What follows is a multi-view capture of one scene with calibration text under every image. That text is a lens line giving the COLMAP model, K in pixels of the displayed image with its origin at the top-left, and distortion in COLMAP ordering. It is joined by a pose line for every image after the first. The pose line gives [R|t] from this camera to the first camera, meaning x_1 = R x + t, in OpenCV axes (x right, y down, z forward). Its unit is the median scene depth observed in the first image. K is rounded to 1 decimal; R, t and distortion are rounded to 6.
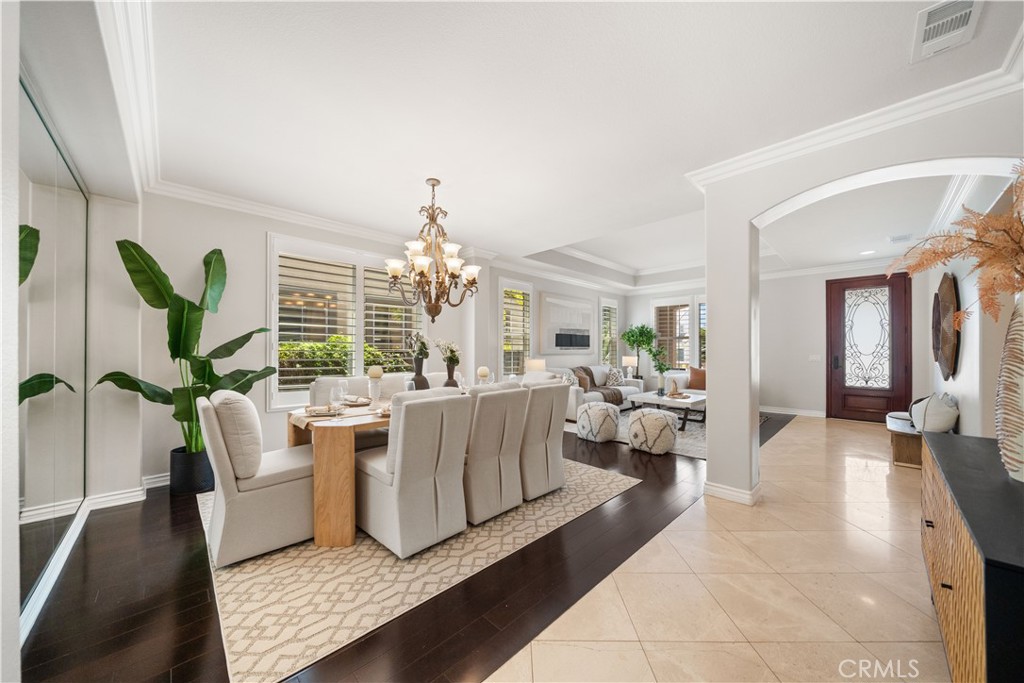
lens RADIAL K [[347.3, 0, 518.4], [0, 347.3, 348.5], [0, 0, 1]] dist [-0.009633, -0.000003]
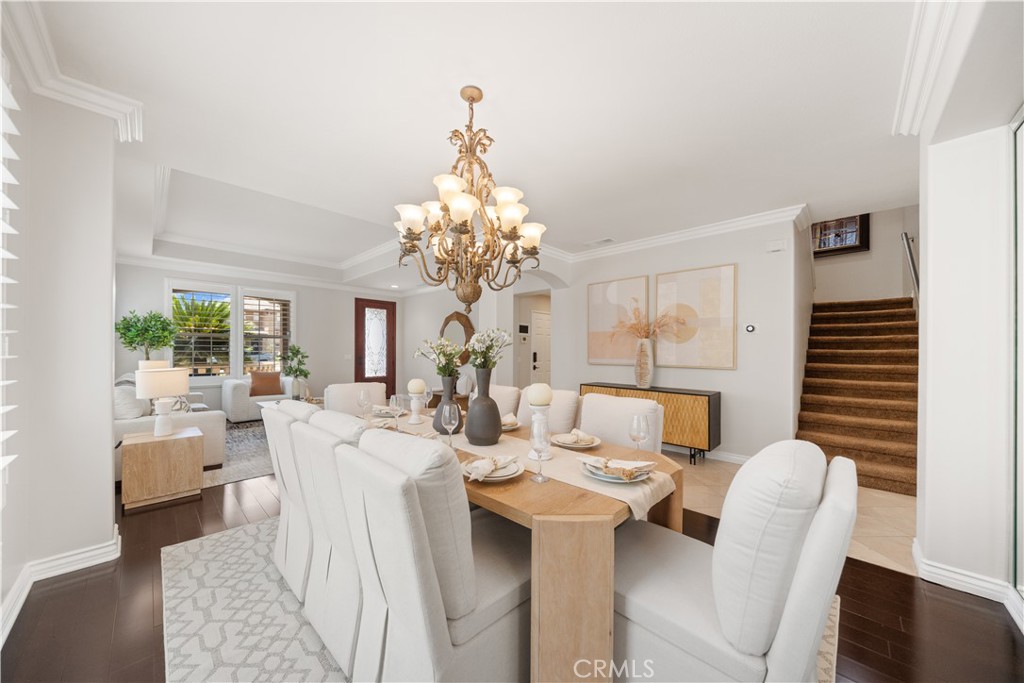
lens RADIAL K [[347.3, 0, 508.1], [0, 347.3, 347.9], [0, 0, 1]] dist [-0.009633, -0.000003]
pose [[-0.010094, 0.007512, 0.999921, -0.379610], [-0.008699, 0.999933, -0.007600, -0.002182], [-0.999911, -0.008775, -0.010028, 0.393943]]
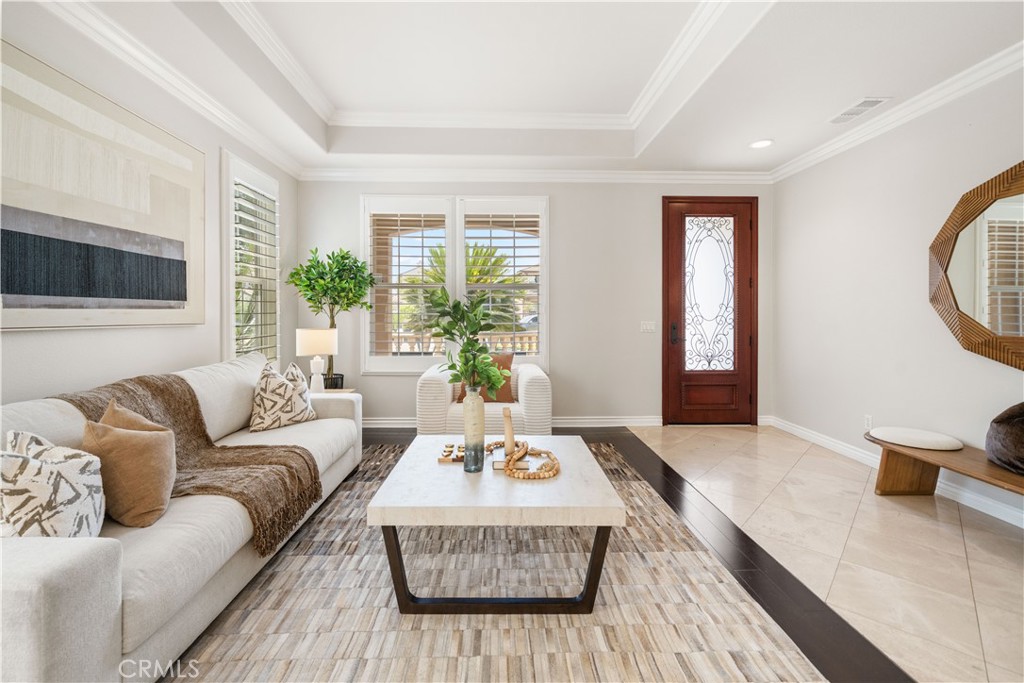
lens RADIAL K [[438.9, 0, 502.0], [0, 438.9, 313.6], [0, 0, 1]] dist [-0.002725, -0.000242]
pose [[0.698624, -0.000576, 0.715489, 0.139172], [-0.004350, 0.999978, 0.005052, 0.003217], [-0.715476, -0.006642, 0.698606, 0.604206]]
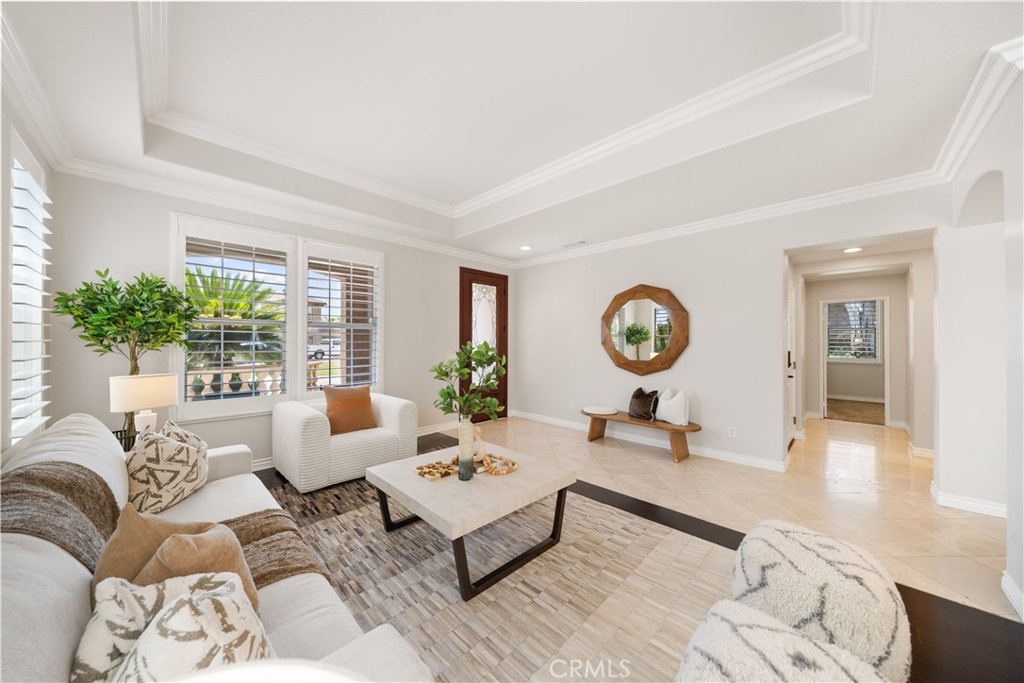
lens RADIAL K [[347.3, 0, 511.5], [0, 347.3, 338.3], [0, 0, 1]] dist [-0.009633, -0.000003]
pose [[0.002422, 0.013752, 0.999903, 0.031015], [-0.005166, 0.999892, -0.013739, -0.007753], [-0.999984, -0.005132, 0.002493, 0.787447]]
